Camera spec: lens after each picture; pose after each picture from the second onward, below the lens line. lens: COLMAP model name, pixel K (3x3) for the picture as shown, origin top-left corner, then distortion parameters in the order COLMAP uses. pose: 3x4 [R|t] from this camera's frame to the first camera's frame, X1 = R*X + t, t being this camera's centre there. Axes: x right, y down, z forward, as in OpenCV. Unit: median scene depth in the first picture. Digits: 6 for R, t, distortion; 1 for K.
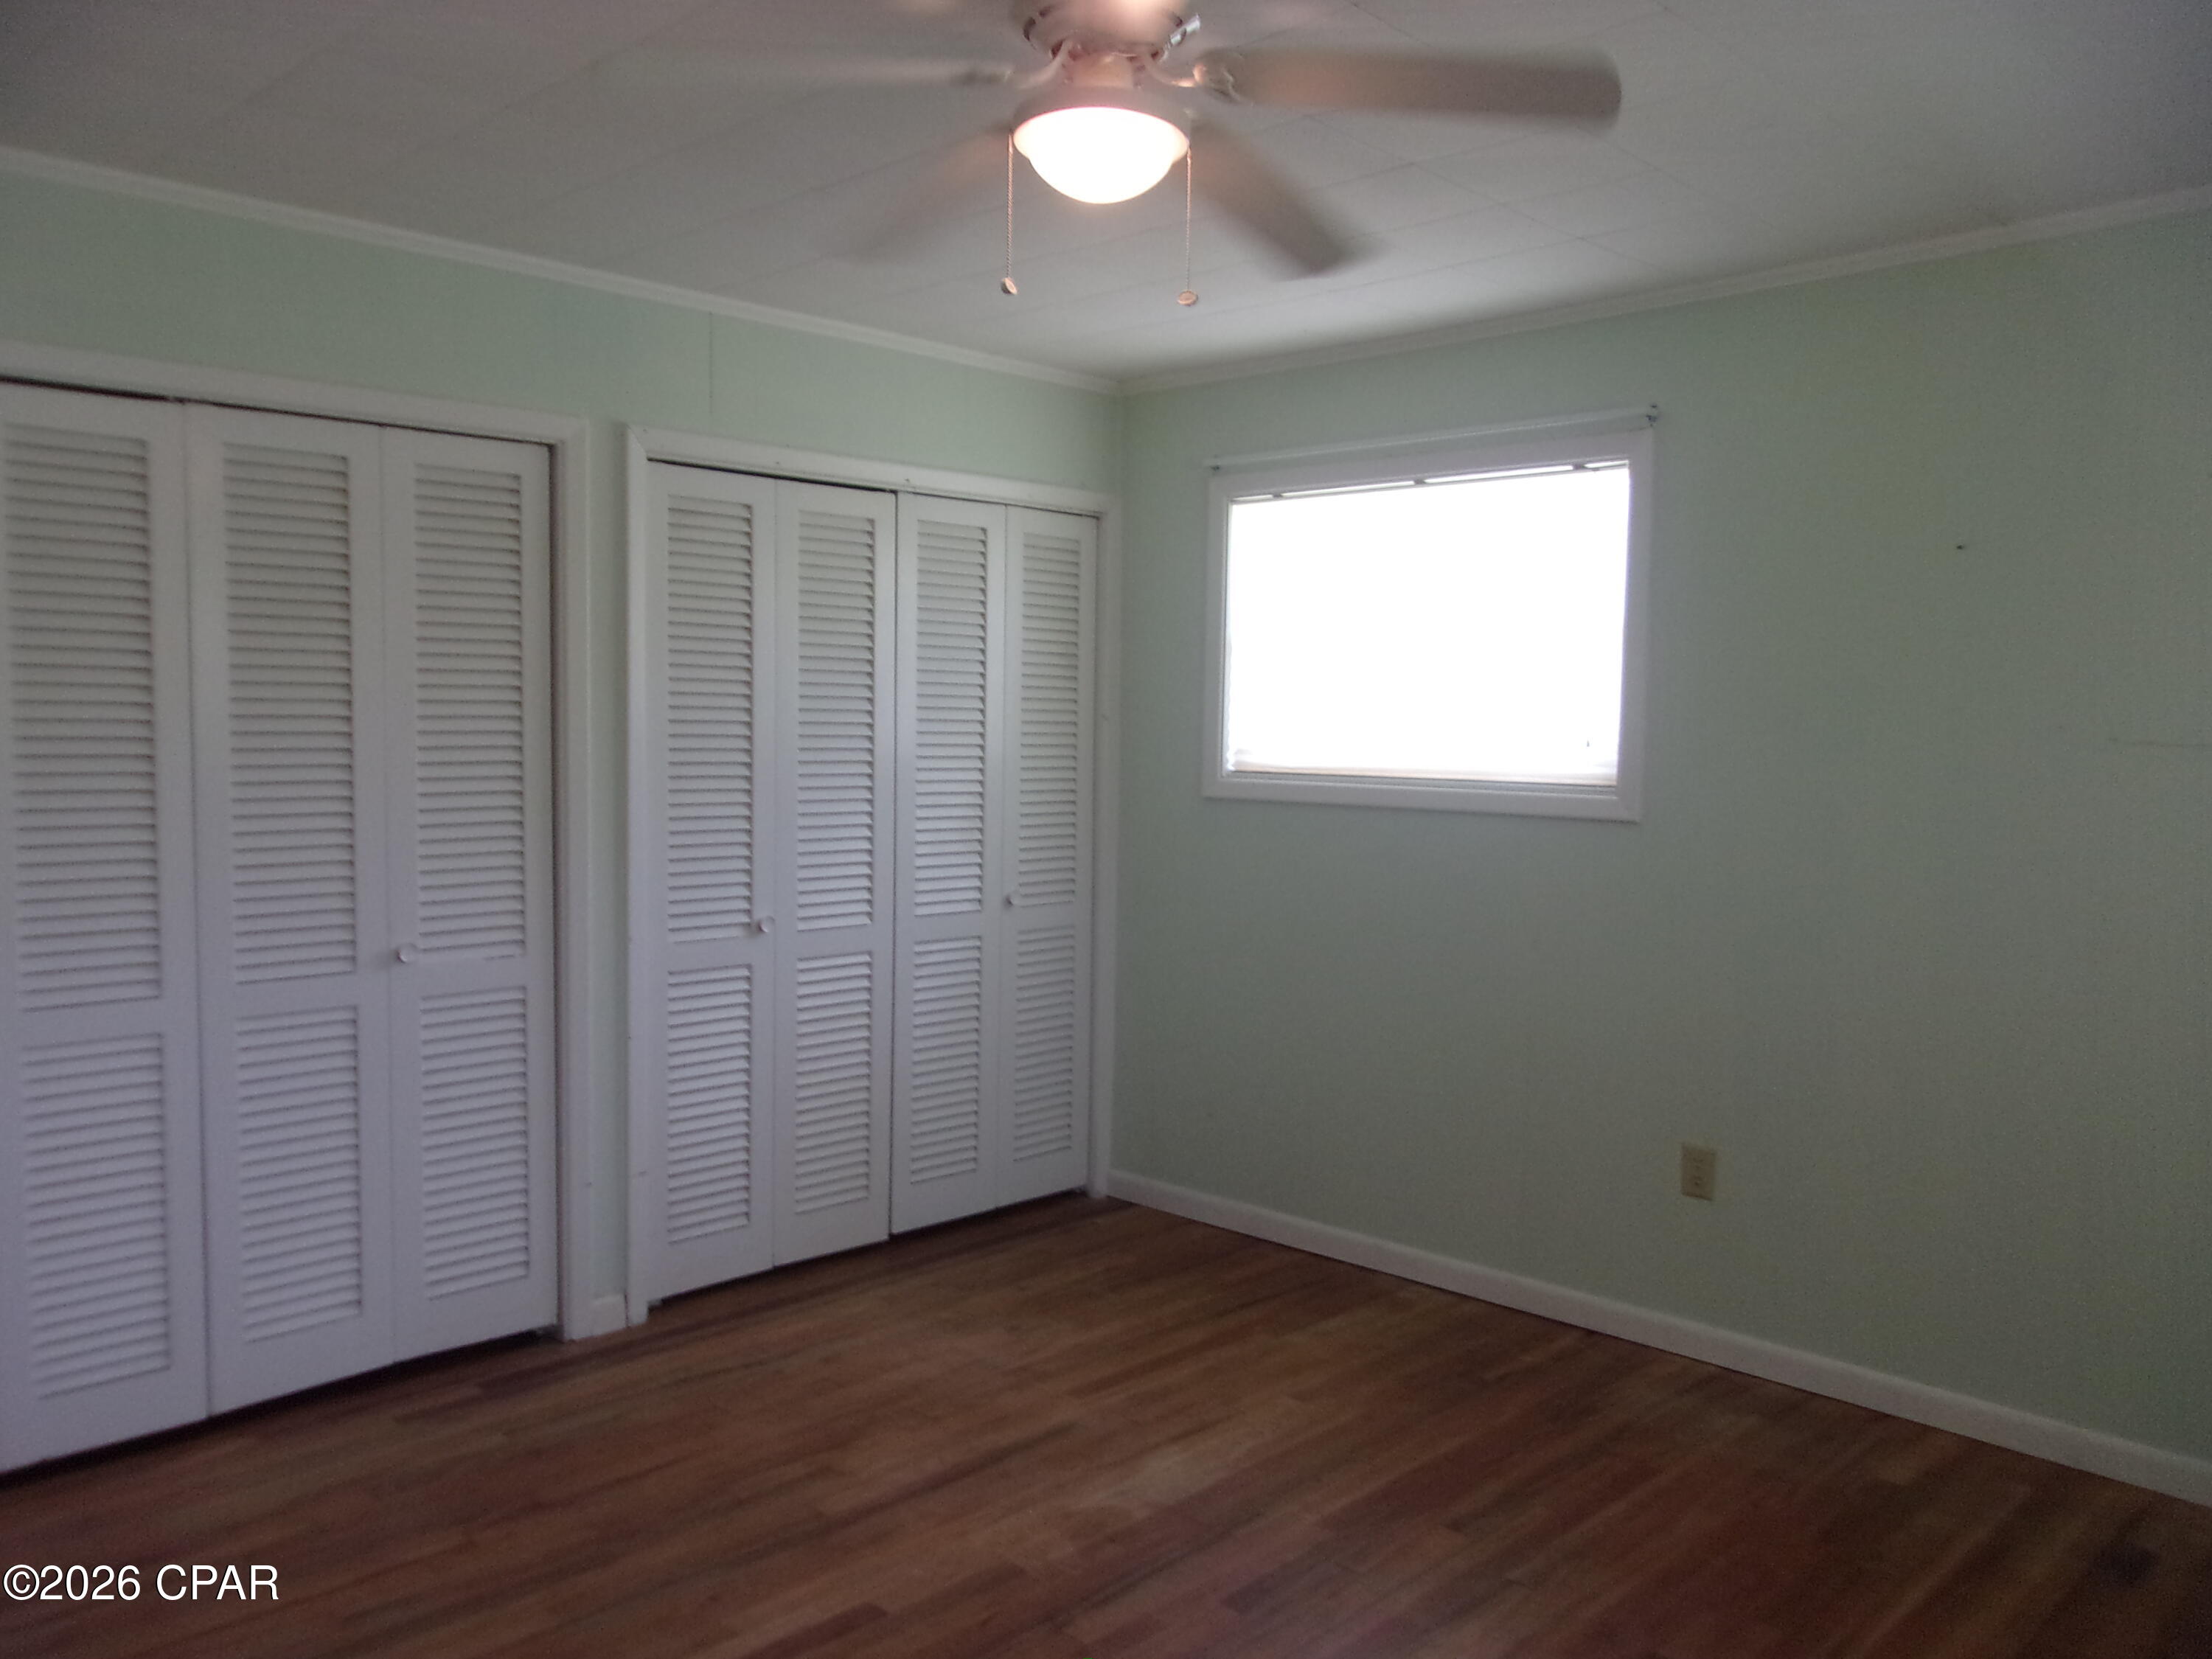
lens RADIAL K [[1807.4, 0, 1052.0], [0, 1807.4, 838.7], [0, 0, 1]] dist [-0.003069, 0.085038]
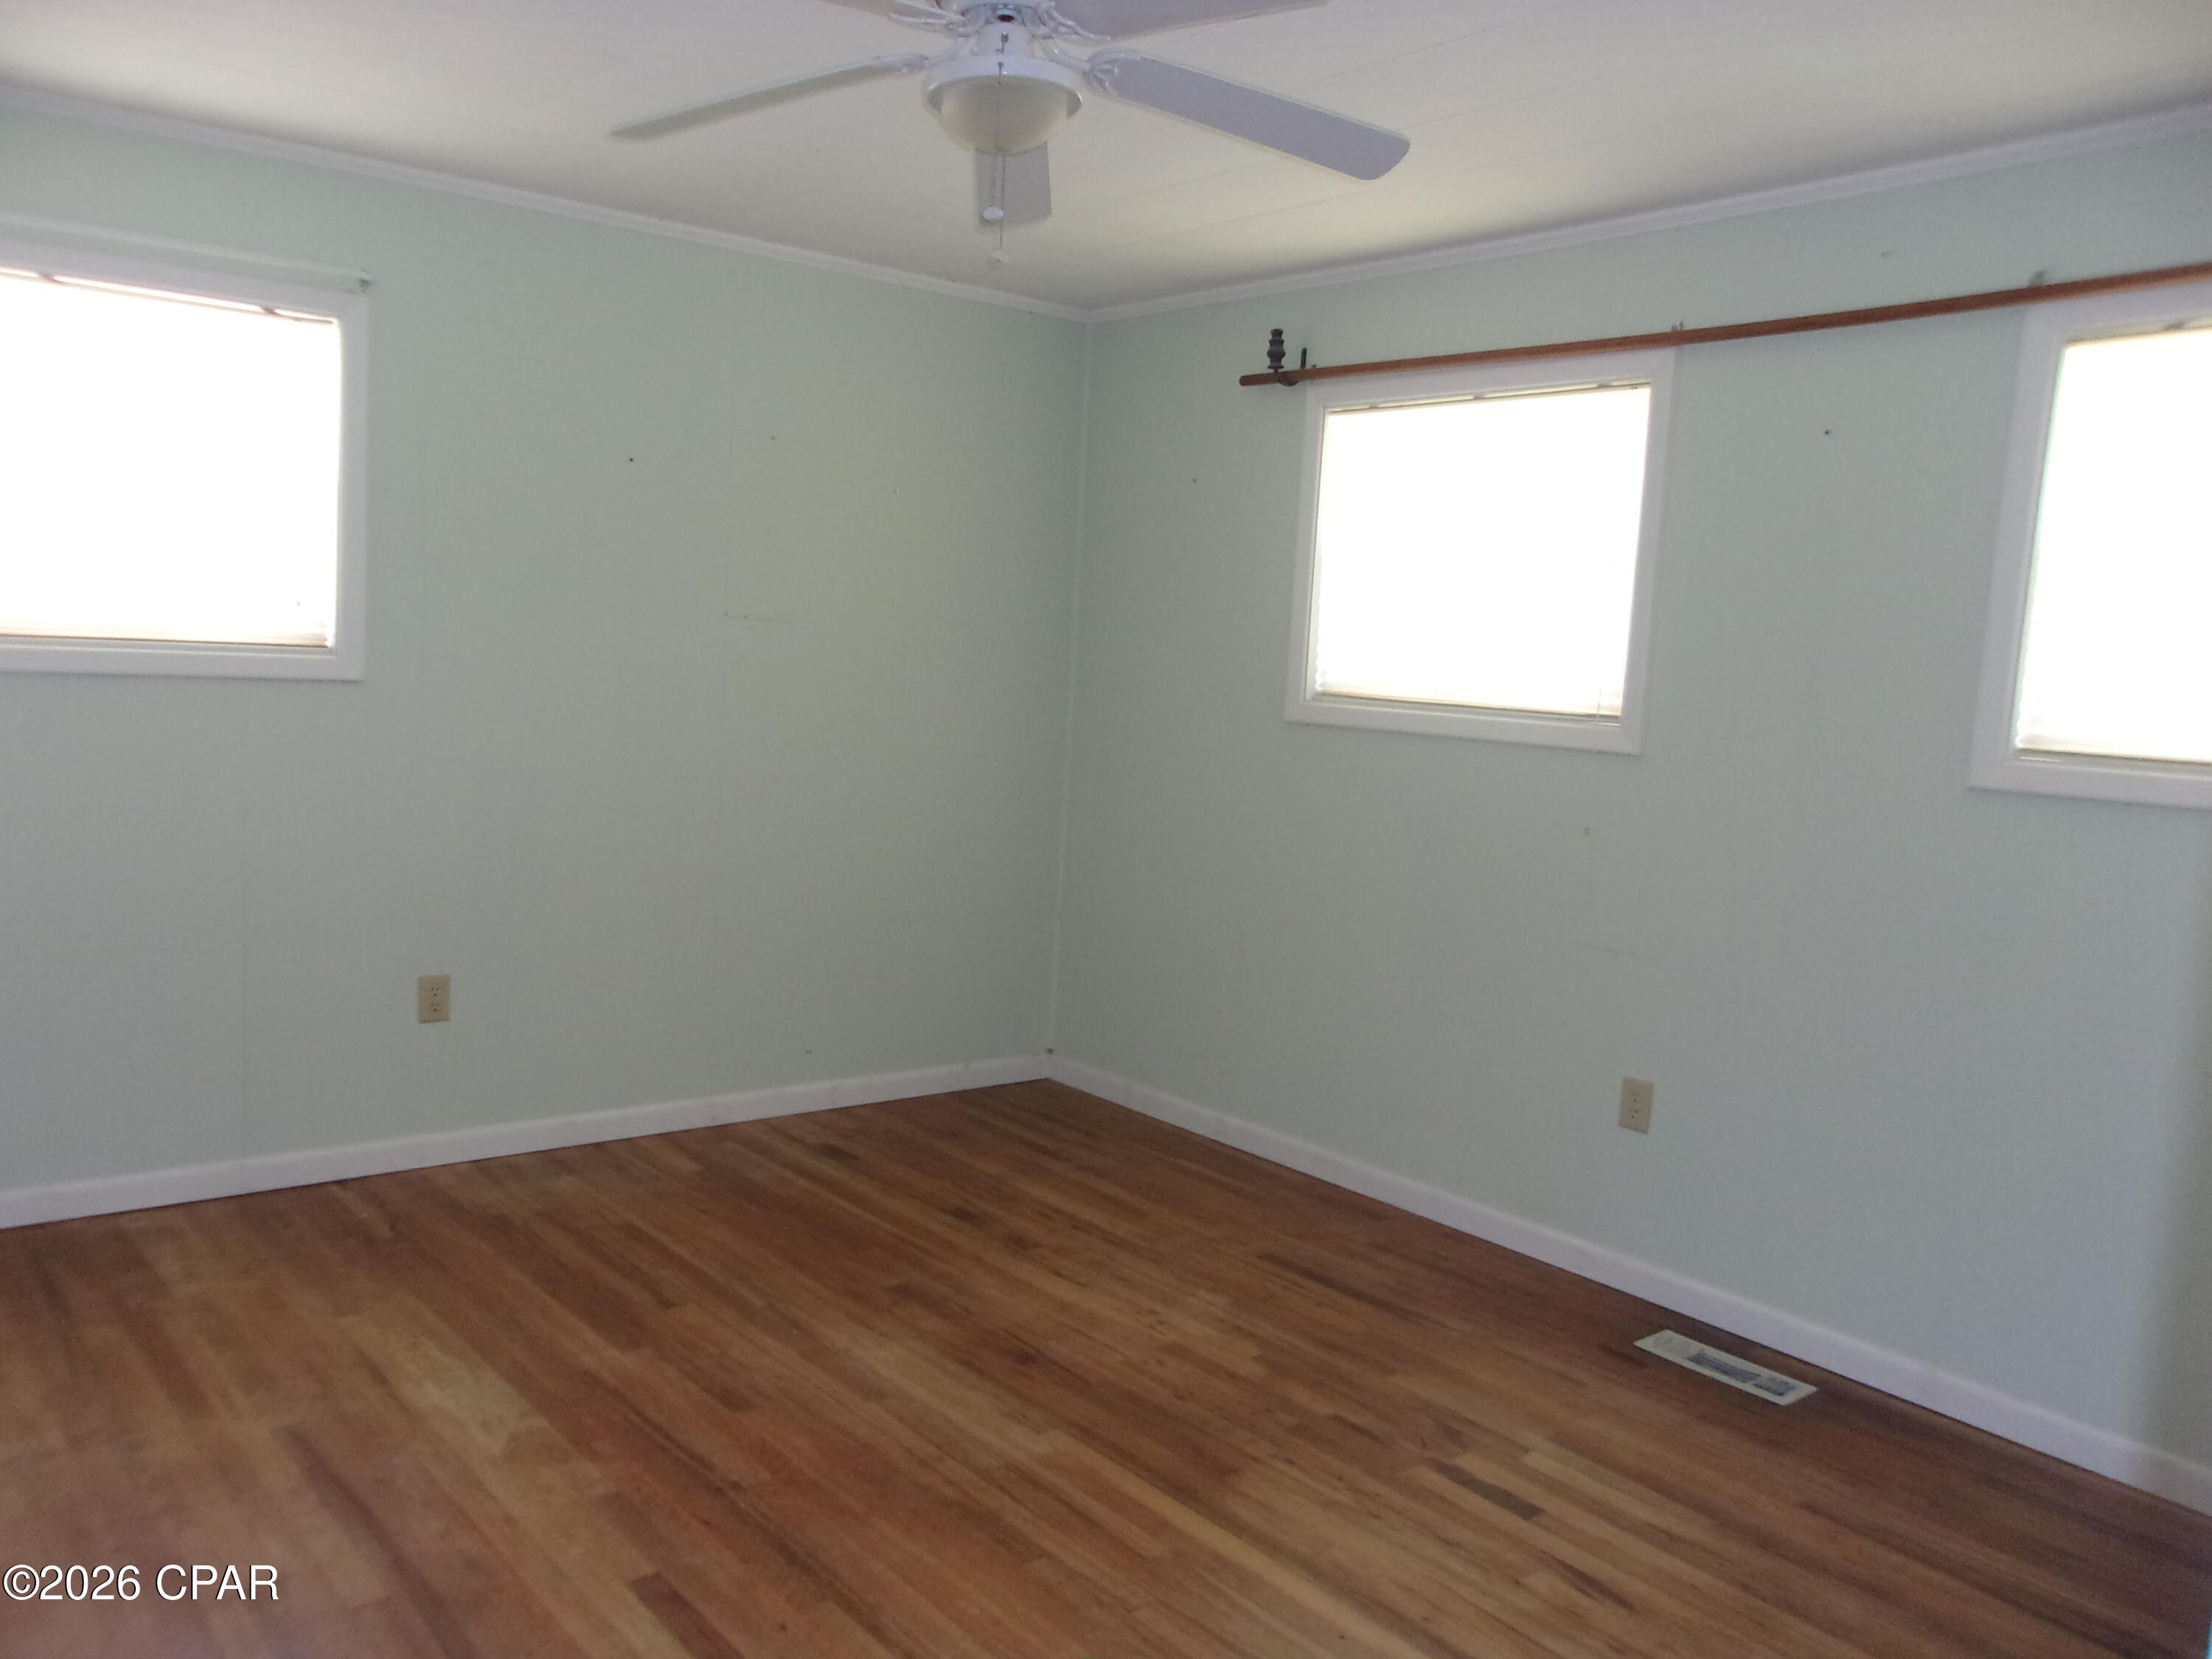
lens RADIAL K [[1731.3, 0, 1099.7], [0, 1731.3, 820.6], [0, 0, 1]] dist [-0.004905, -0.002527]
pose [[0.107005, -0.107240, 0.988458, -0.713886], [0.024080, 0.994154, 0.105251, -0.027606], [-0.993967, 0.012540, 0.108962, 0.550156]]
